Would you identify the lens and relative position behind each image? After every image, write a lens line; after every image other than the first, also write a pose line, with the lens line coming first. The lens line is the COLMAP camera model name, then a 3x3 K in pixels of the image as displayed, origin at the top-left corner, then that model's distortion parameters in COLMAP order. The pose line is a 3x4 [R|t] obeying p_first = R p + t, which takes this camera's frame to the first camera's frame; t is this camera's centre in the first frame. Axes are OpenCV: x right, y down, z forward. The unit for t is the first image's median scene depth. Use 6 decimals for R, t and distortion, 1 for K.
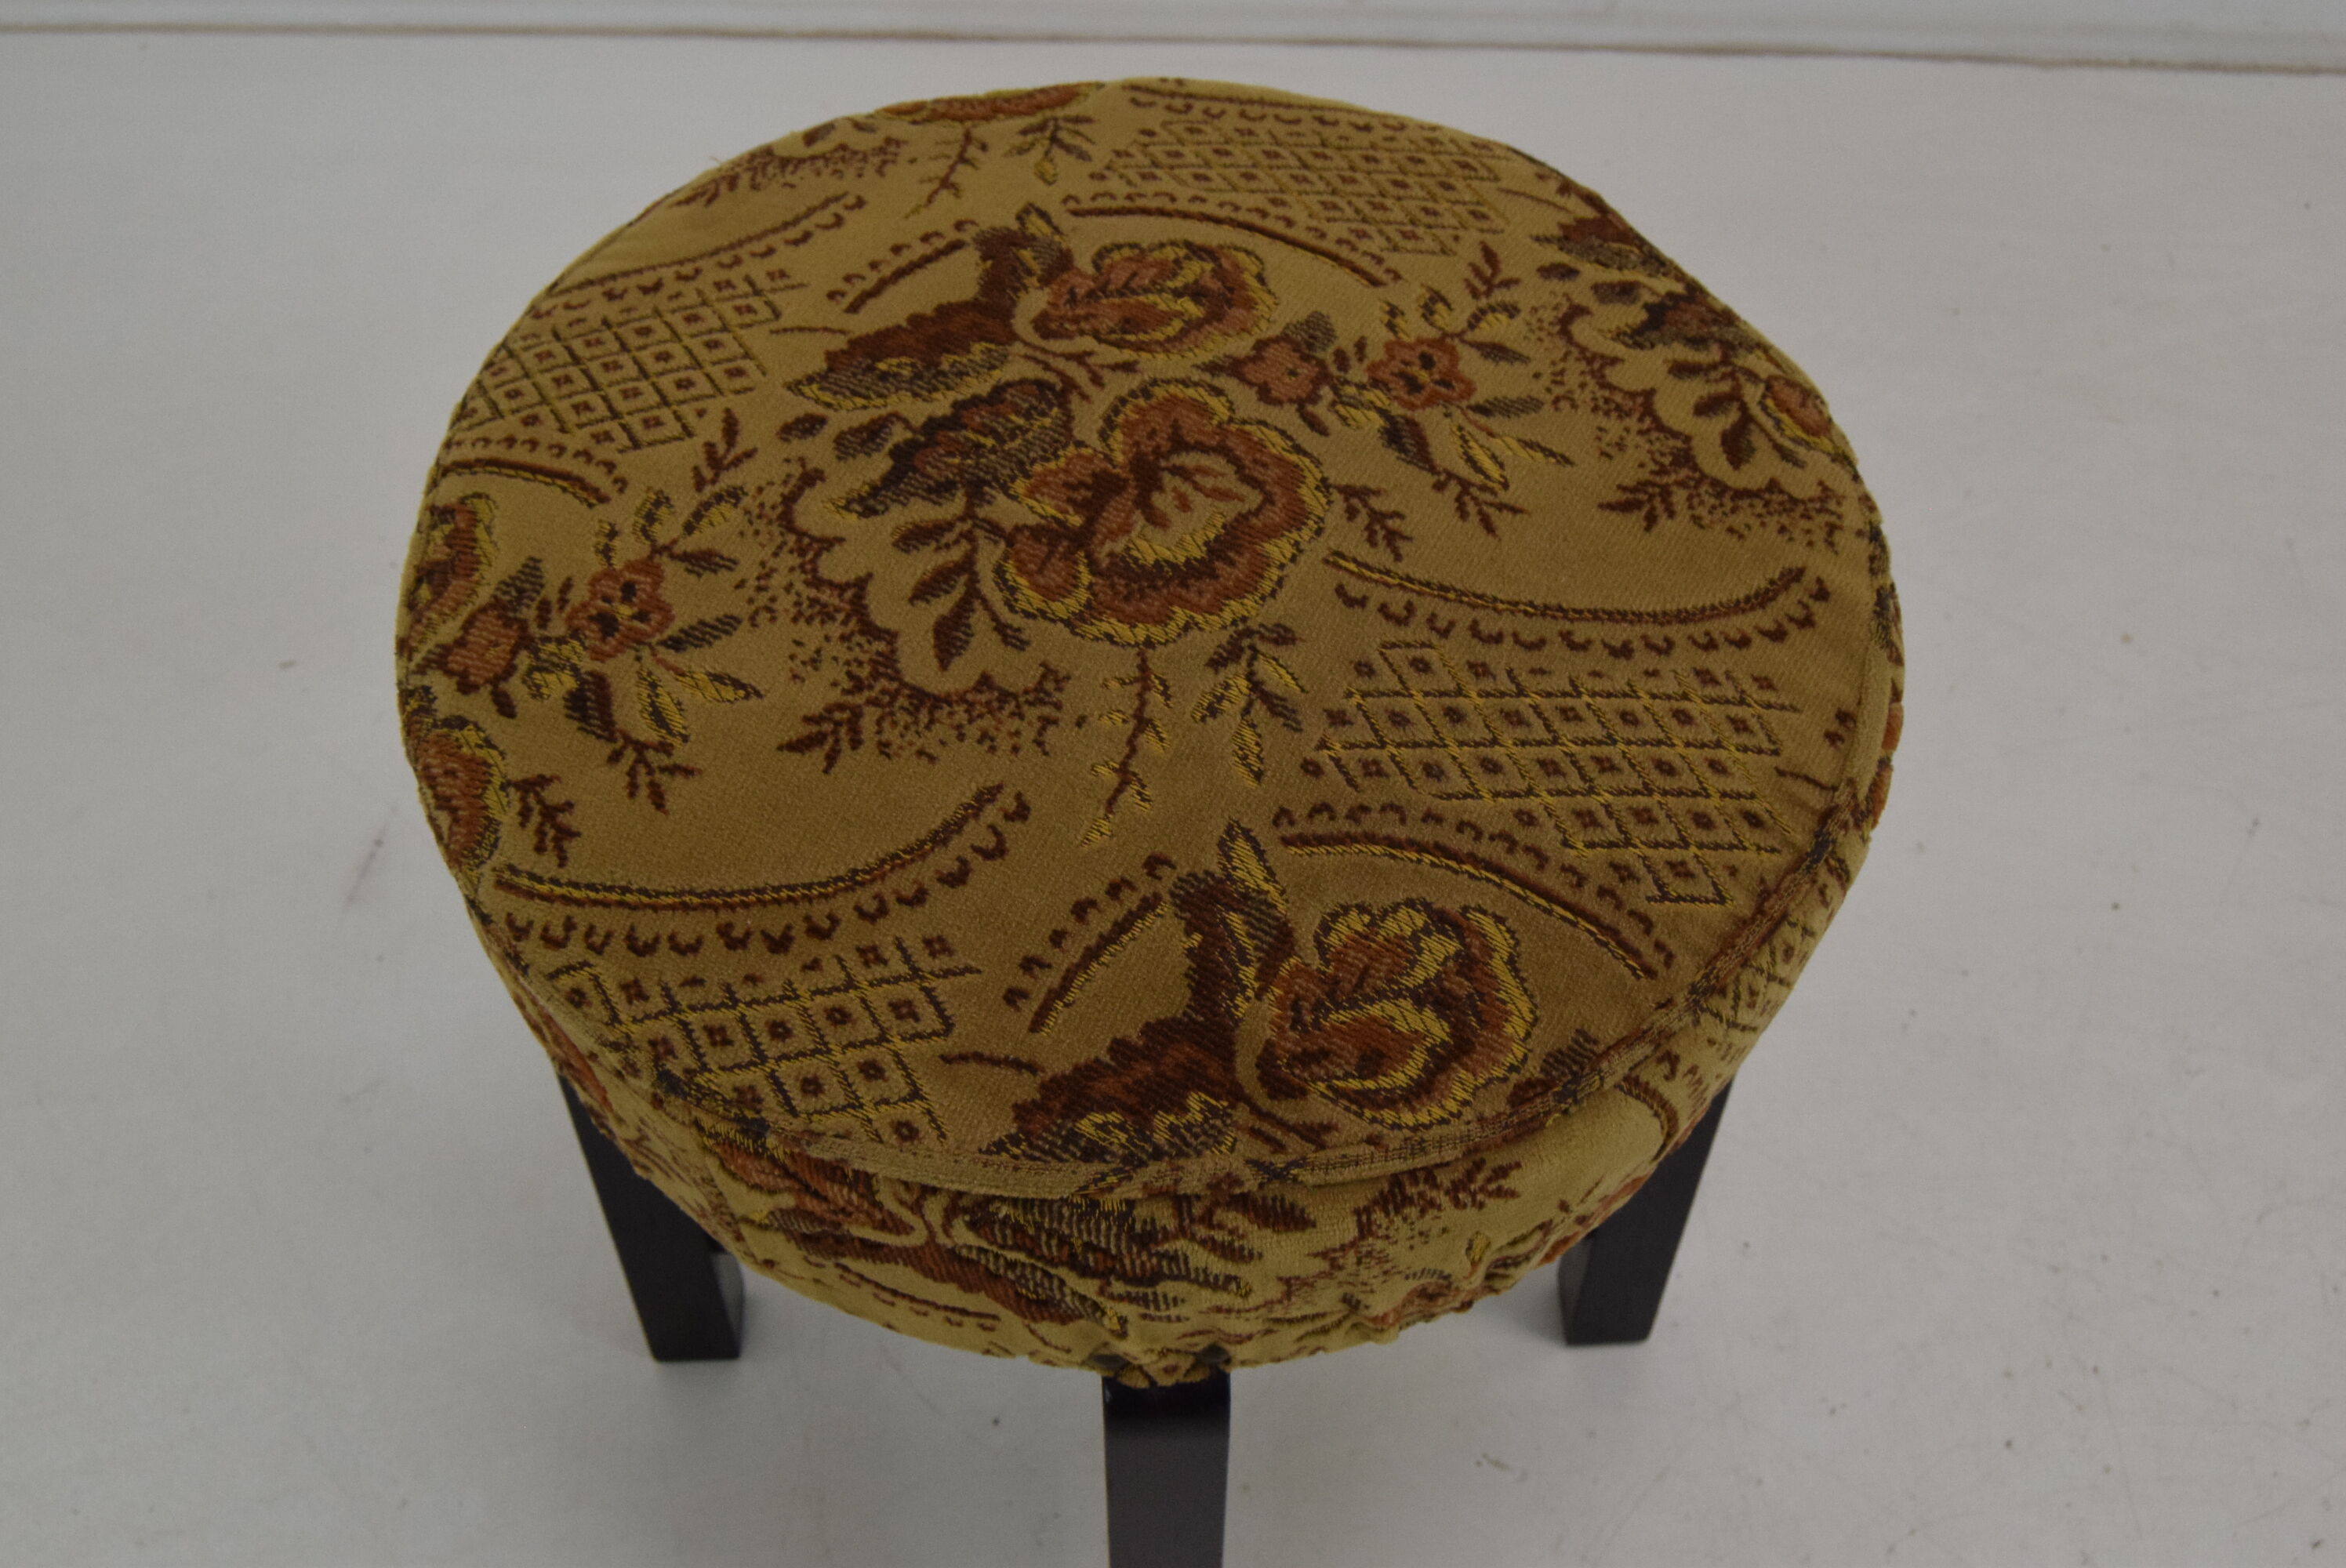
lens RADIAL K [[2702.0, 0, 1173.0], [0, 2702.0, 784.0], [0, 0, 1]] dist [-0.069637, 0.013517]
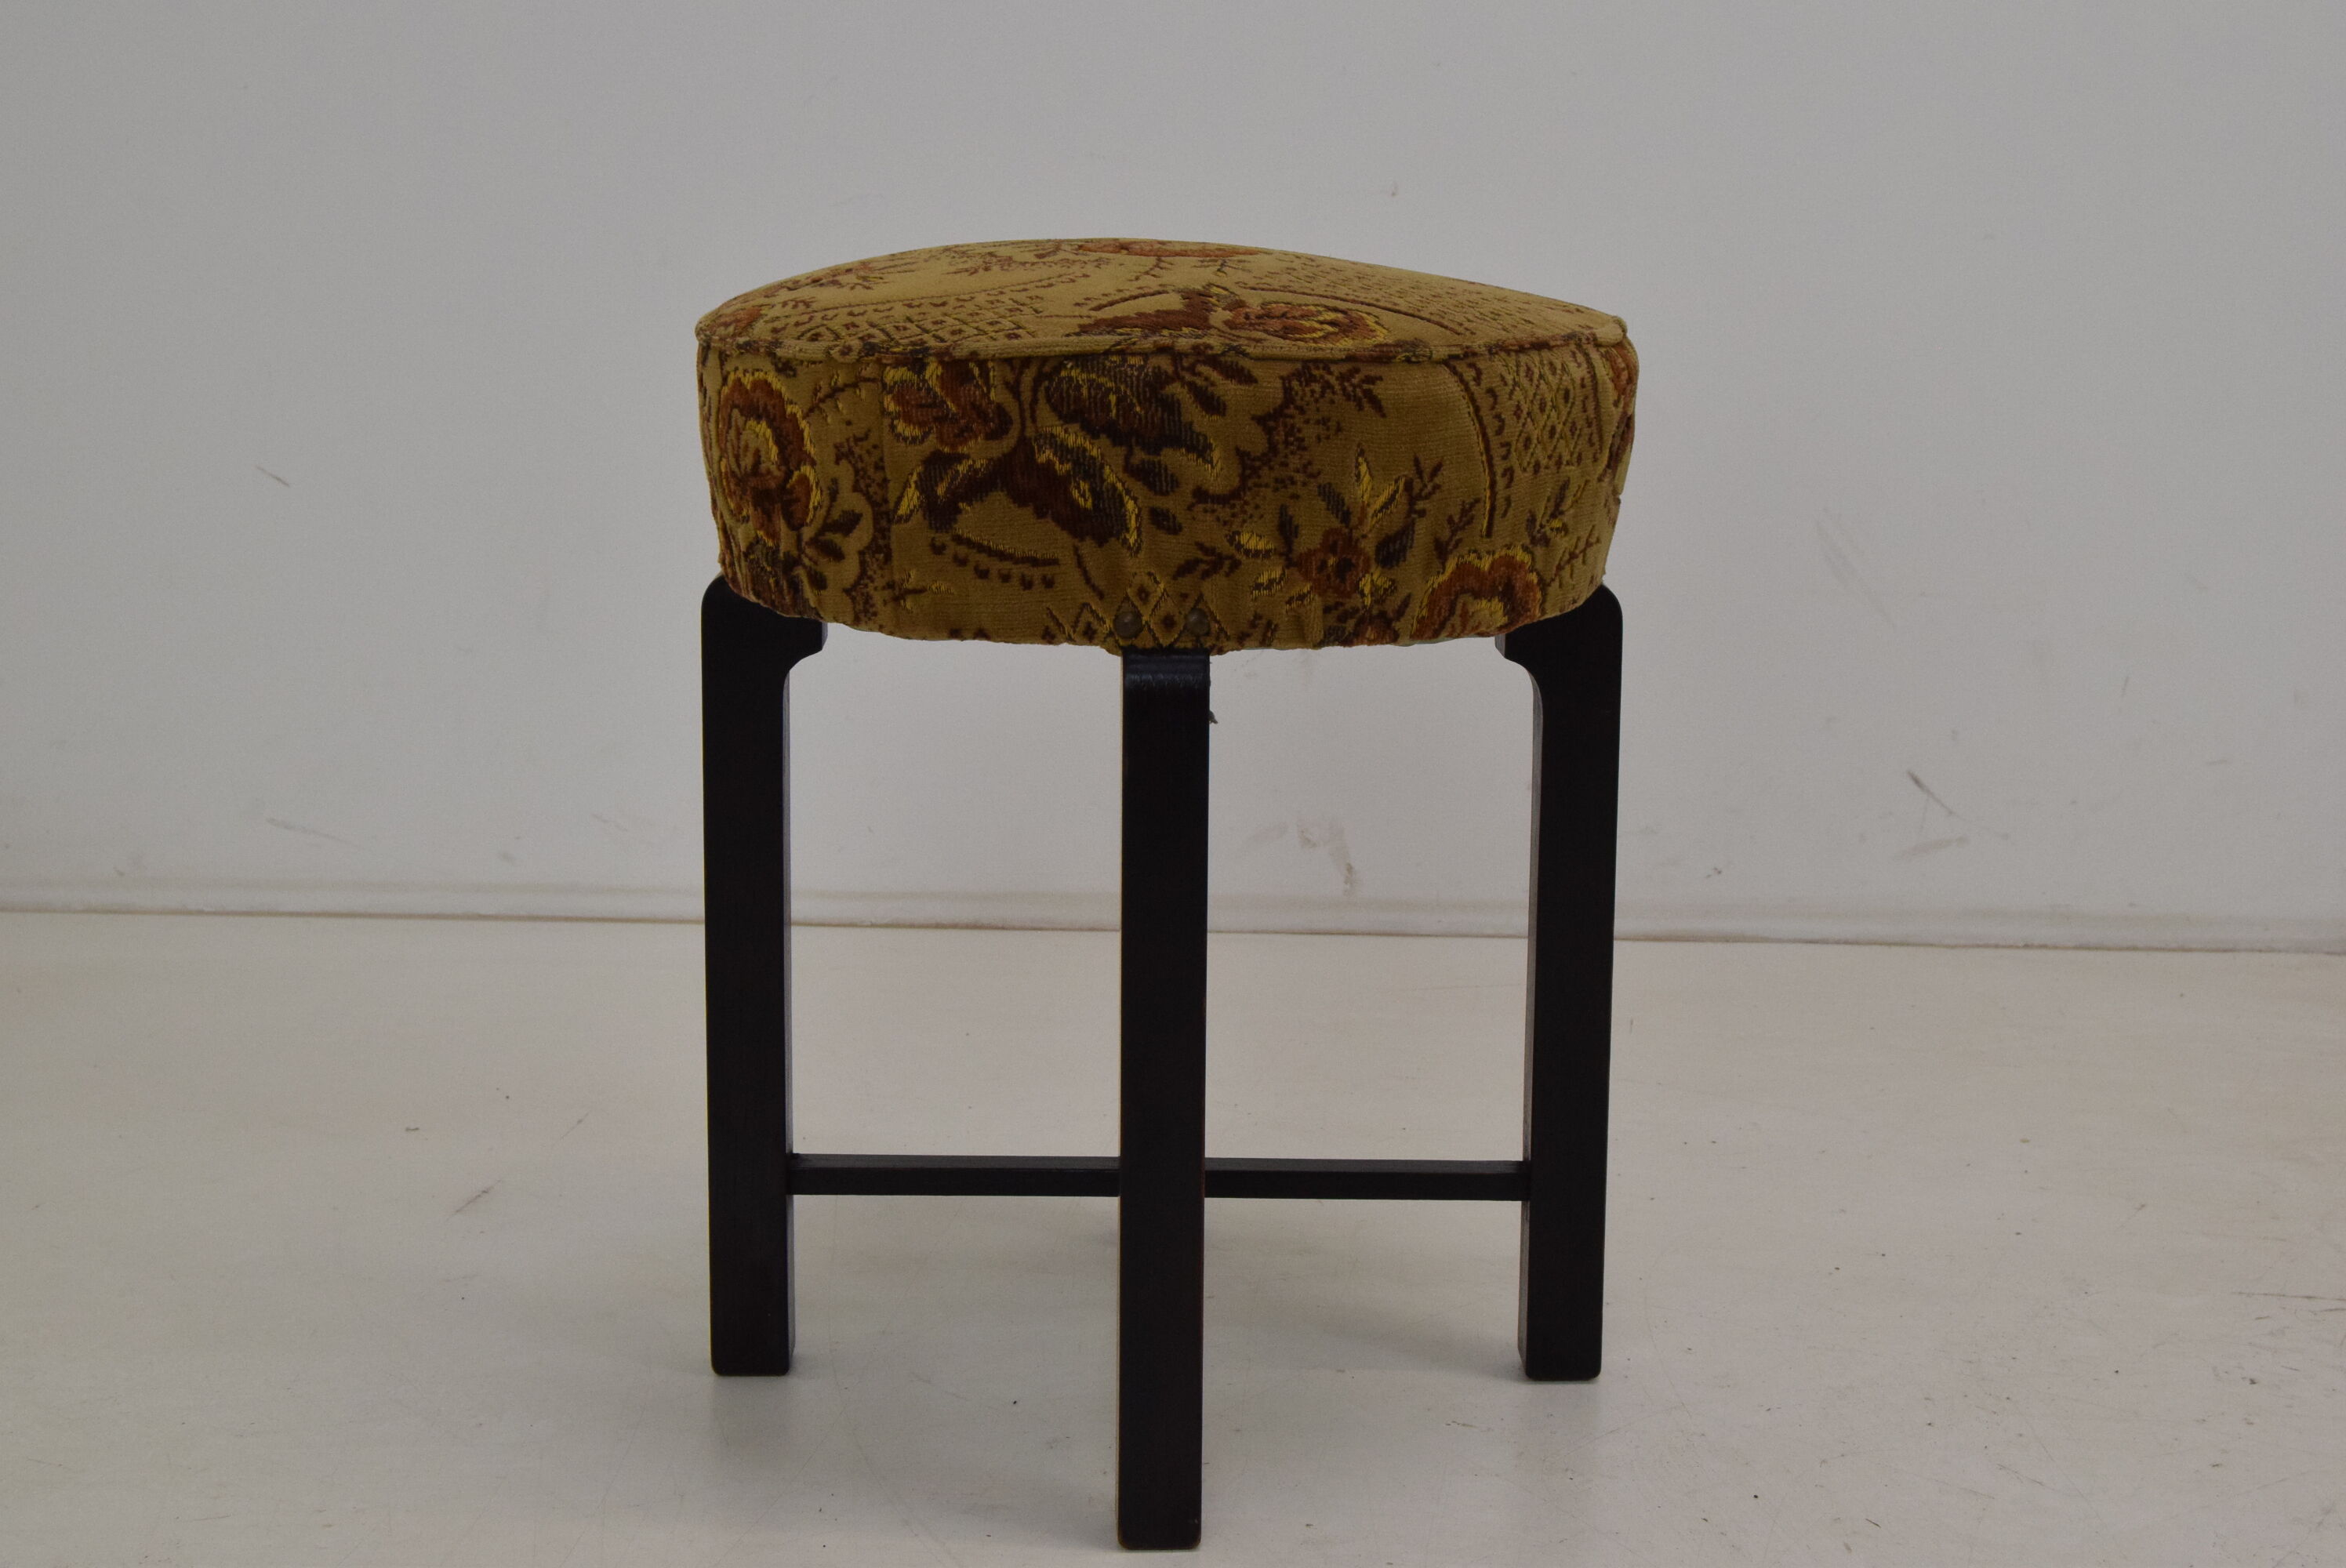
lens RADIAL K [[3416.7, 0, 1173.0], [0, 3416.7, 784.0], [0, 0, 1]] dist [-0.067467, -0.011149]
pose [[0.999874, 0.006485, -0.014456, 0.030006], [-0.014390, 0.753497, -0.657294, 1.569502], [0.006630, 0.657419, 0.753496, -0.379164]]
